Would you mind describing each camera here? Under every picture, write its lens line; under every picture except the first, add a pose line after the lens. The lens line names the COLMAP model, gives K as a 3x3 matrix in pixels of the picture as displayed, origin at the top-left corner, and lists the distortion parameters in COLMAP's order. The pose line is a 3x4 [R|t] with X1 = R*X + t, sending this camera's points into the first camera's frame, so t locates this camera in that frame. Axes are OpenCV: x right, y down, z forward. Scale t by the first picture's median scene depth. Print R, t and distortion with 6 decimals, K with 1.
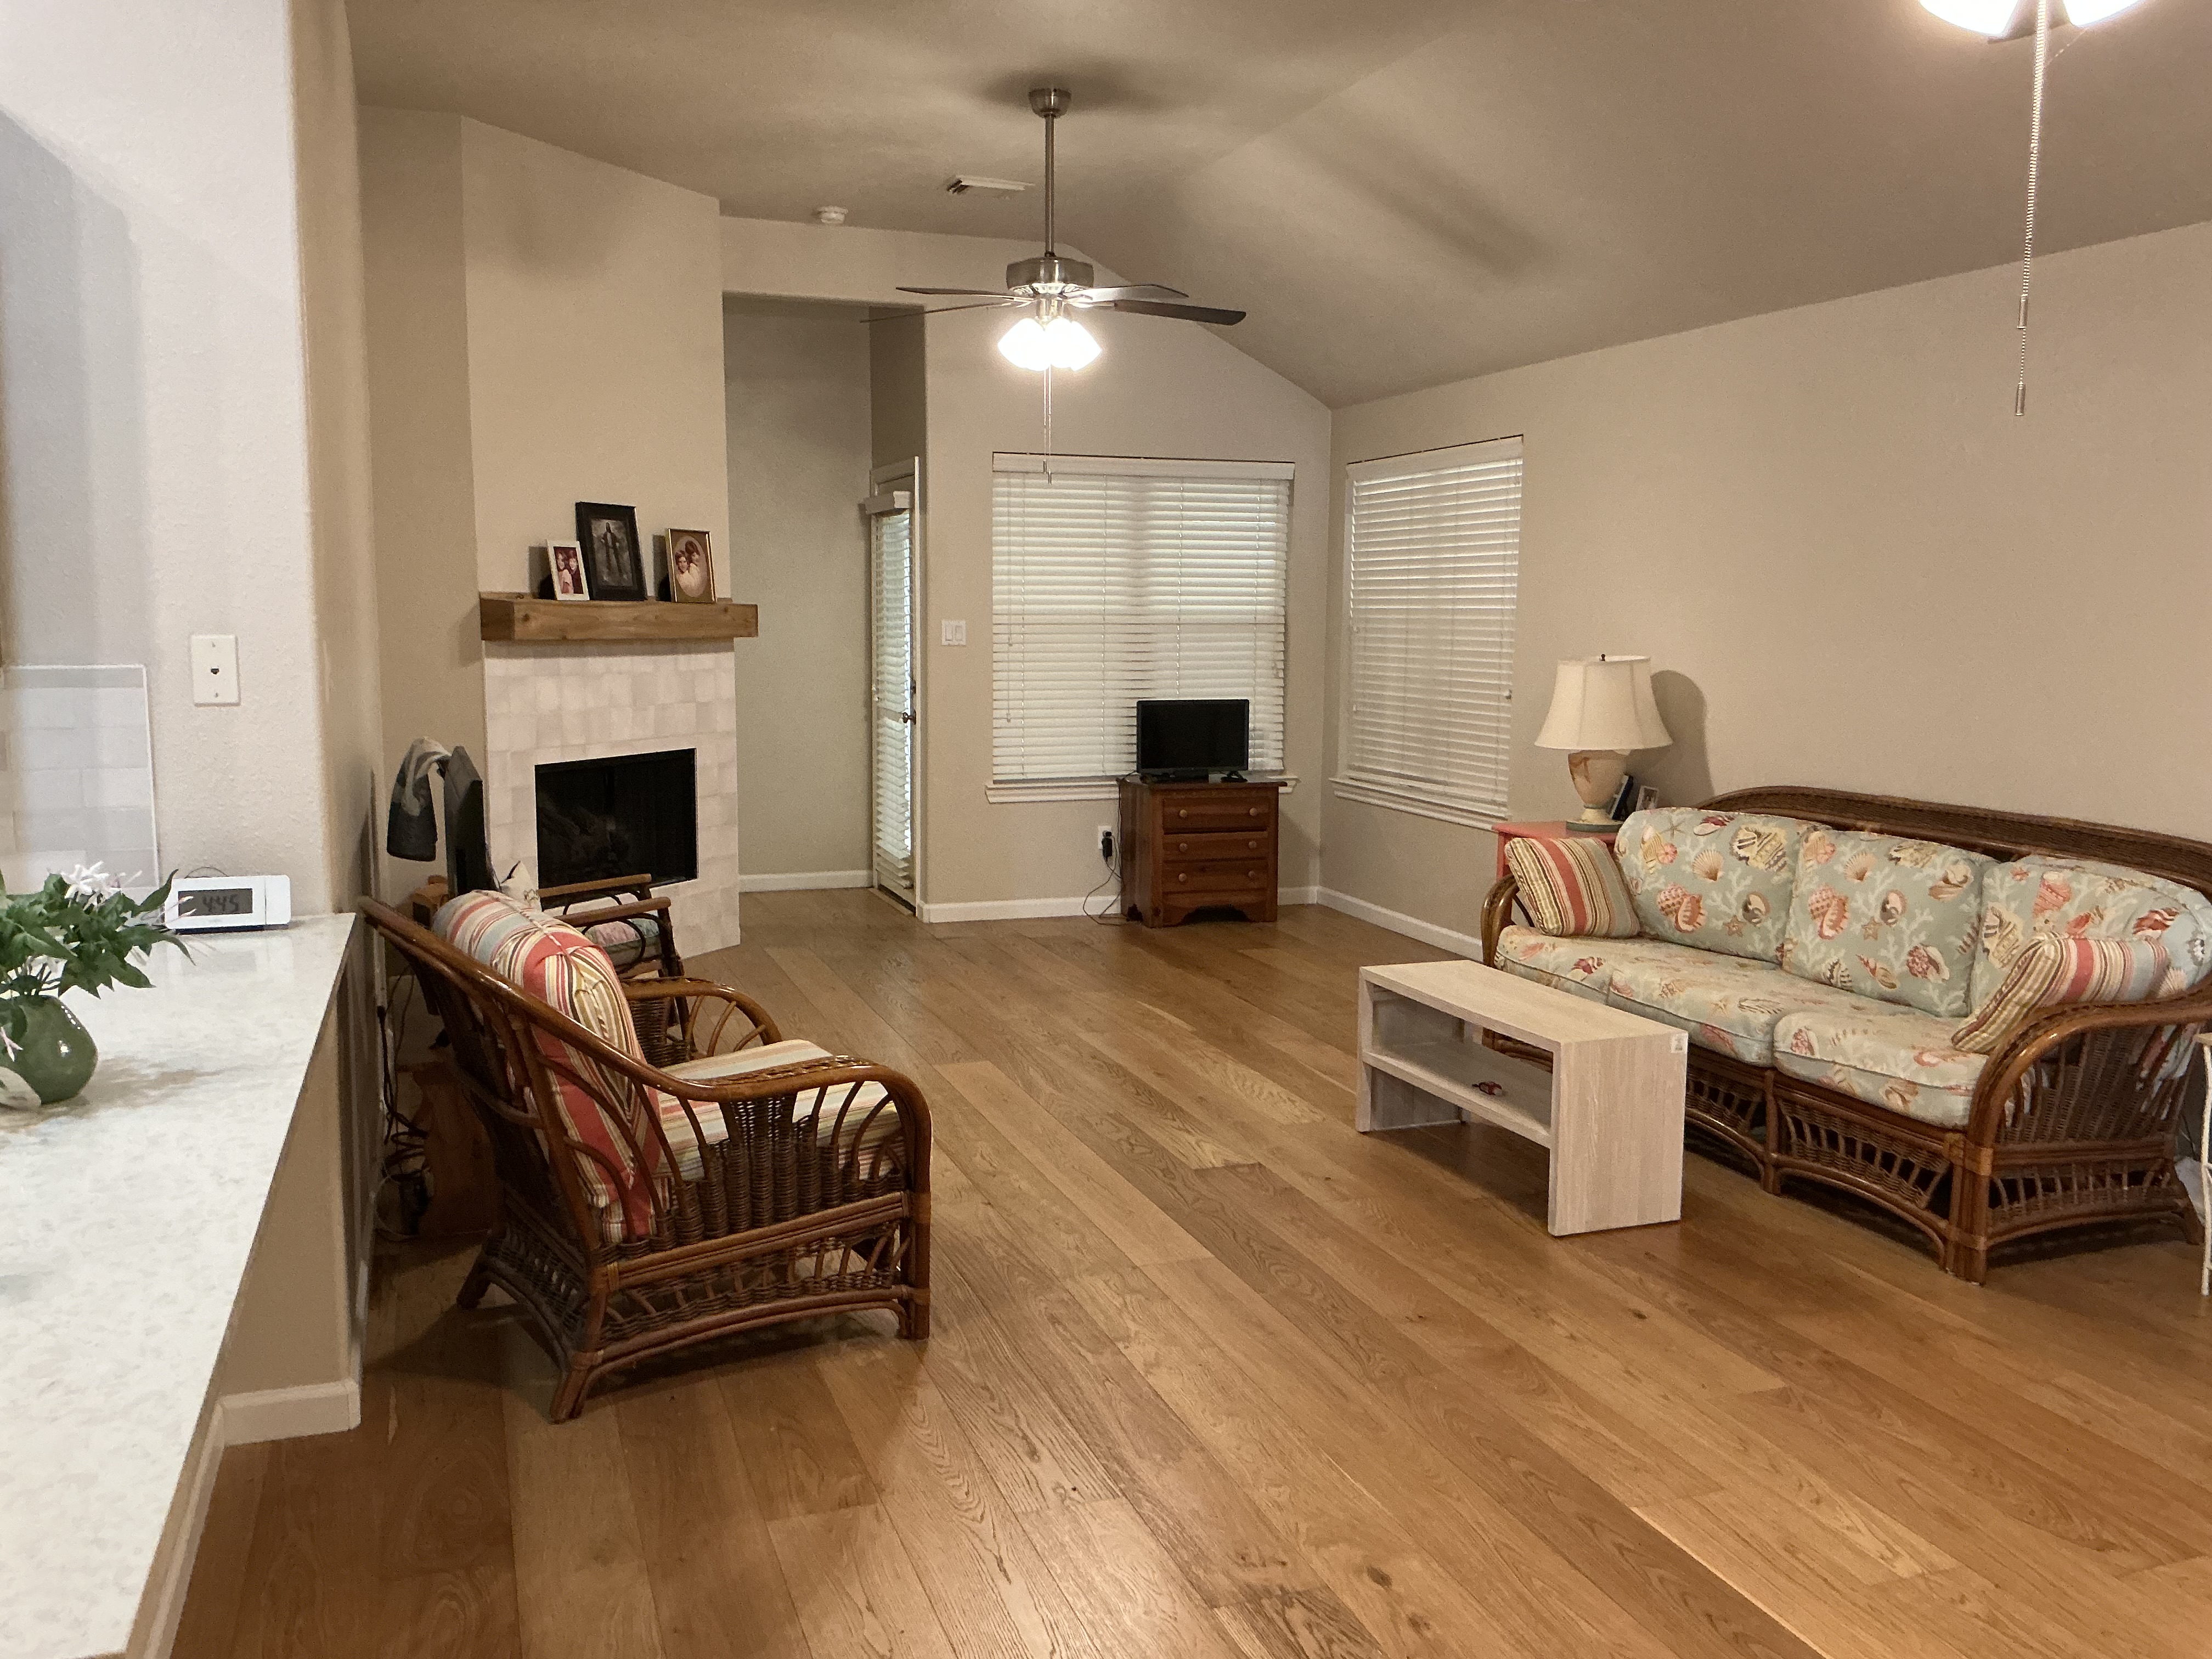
lens RADIAL K [[1769.5, 0, 1103.0], [0, 1769.5, 827.7], [0, 0, 1]] dist [0.129886, -0.249251]
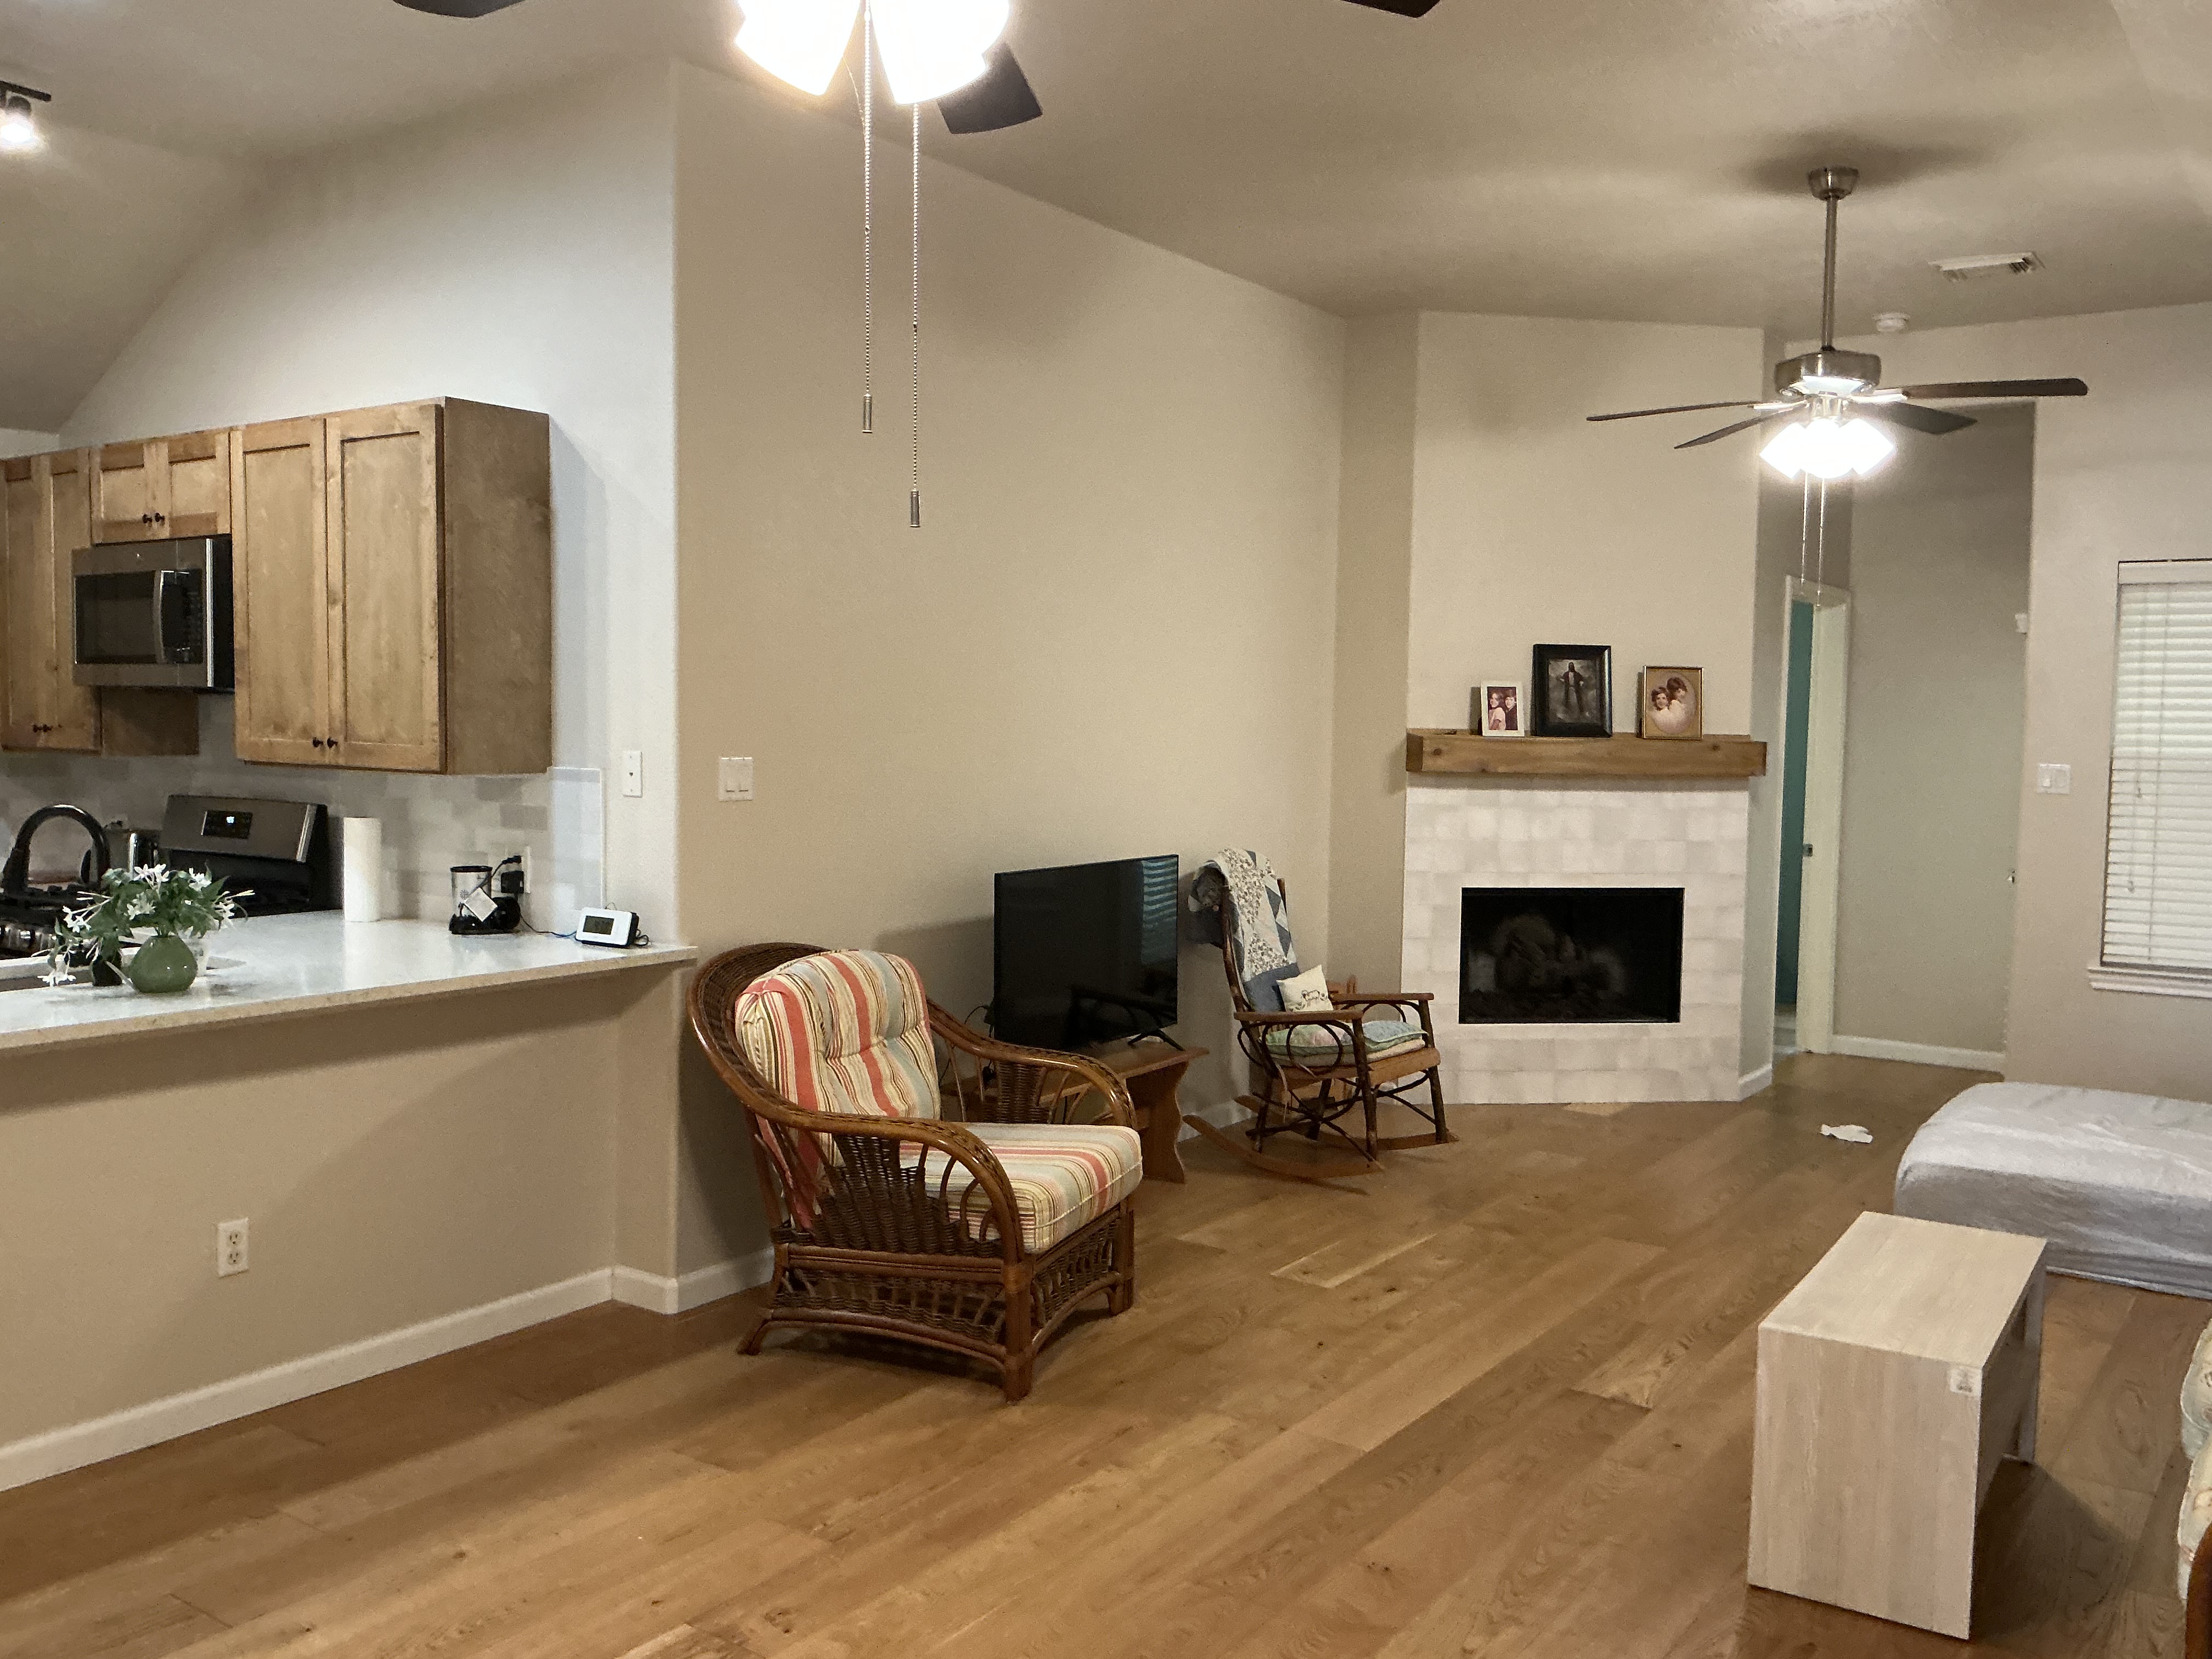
lens RADIAL K [[1769.5, 0, 1103.0], [0, 1769.5, 827.7], [0, 0, 1]] dist [0.129886, -0.249251]
pose [[0.597347, 0.051760, -0.800311, 0.421456], [-0.113075, 0.993382, -0.020151, -0.025535], [0.793971, 0.102532, 0.599247, 0.186562]]
